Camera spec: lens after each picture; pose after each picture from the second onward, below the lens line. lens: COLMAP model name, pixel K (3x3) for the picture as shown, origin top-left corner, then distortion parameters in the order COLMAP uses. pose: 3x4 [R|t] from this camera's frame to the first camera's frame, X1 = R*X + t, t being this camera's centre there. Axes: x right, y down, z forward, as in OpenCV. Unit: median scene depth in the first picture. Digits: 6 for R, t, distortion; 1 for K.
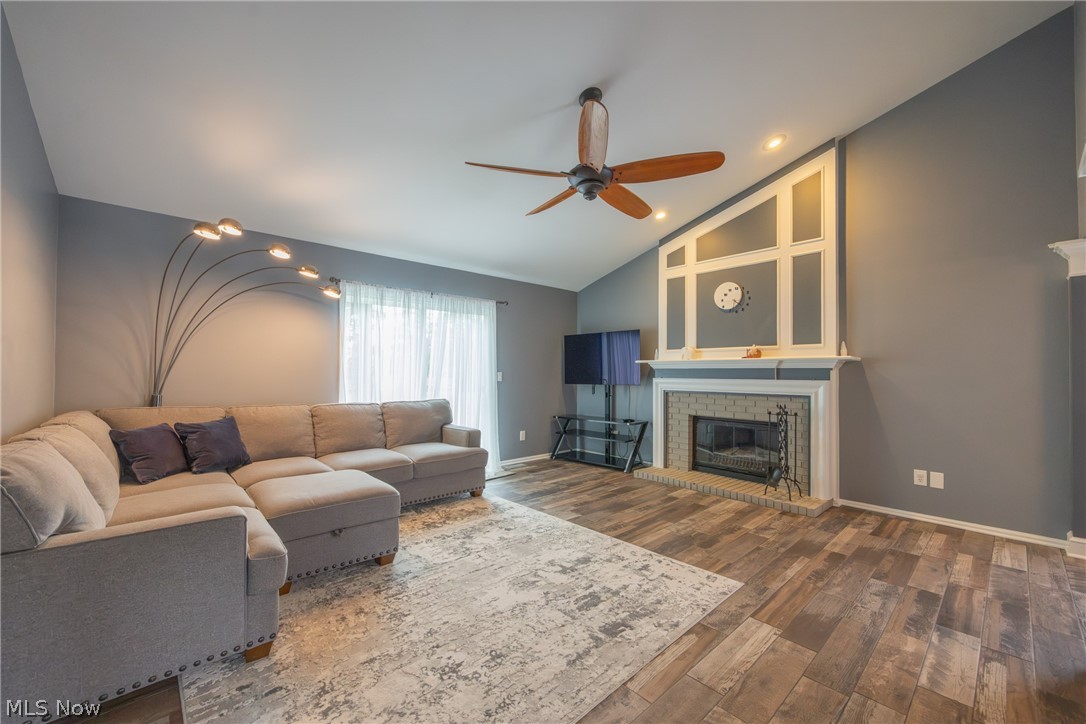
lens RADIAL K [[426.7, 0, 557.8], [0, 426.7, 363.3], [0, 0, 1]] dist [-0.001975, -0.000011]
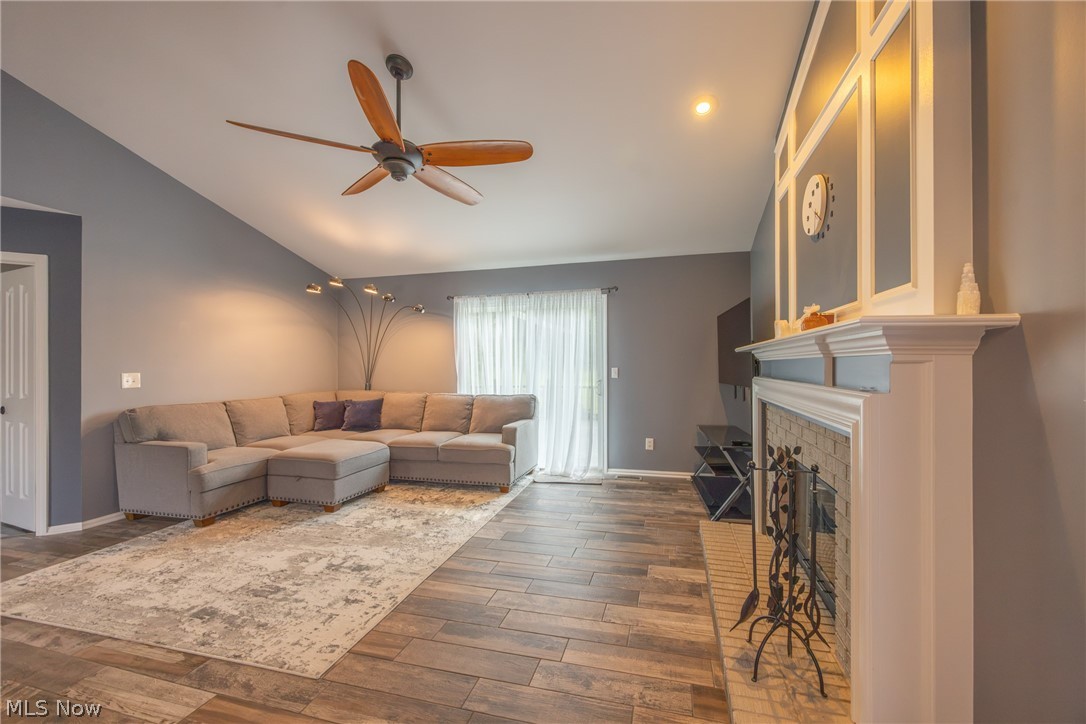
lens RADIAL K [[426.7, 0, 557.8], [0, 426.7, 363.3], [0, 0, 1]] dist [-0.001975, -0.000011]
pose [[0.534718, -0.012365, -0.844940, 0.951894], [0.028574, 0.999586, 0.003455, 0.008868], [0.844547, -0.025990, 0.534850, 0.745904]]
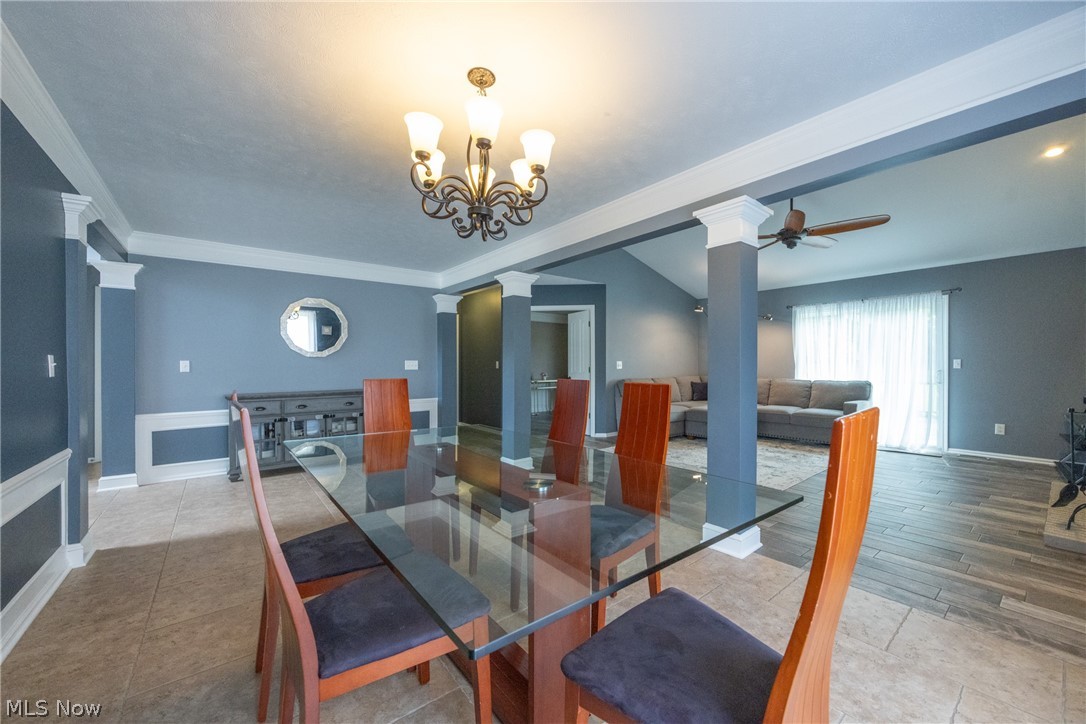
lens RADIAL K [[426.7, 0, 557.8], [0, 426.7, 363.3], [0, 0, 1]] dist [-0.001975, -0.000011]
pose [[-0.049471, -0.006697, -0.998753, 1.577159], [0.023849, 0.999684, -0.007884, 0.026255], [0.998491, -0.024209, -0.049295, 0.200737]]
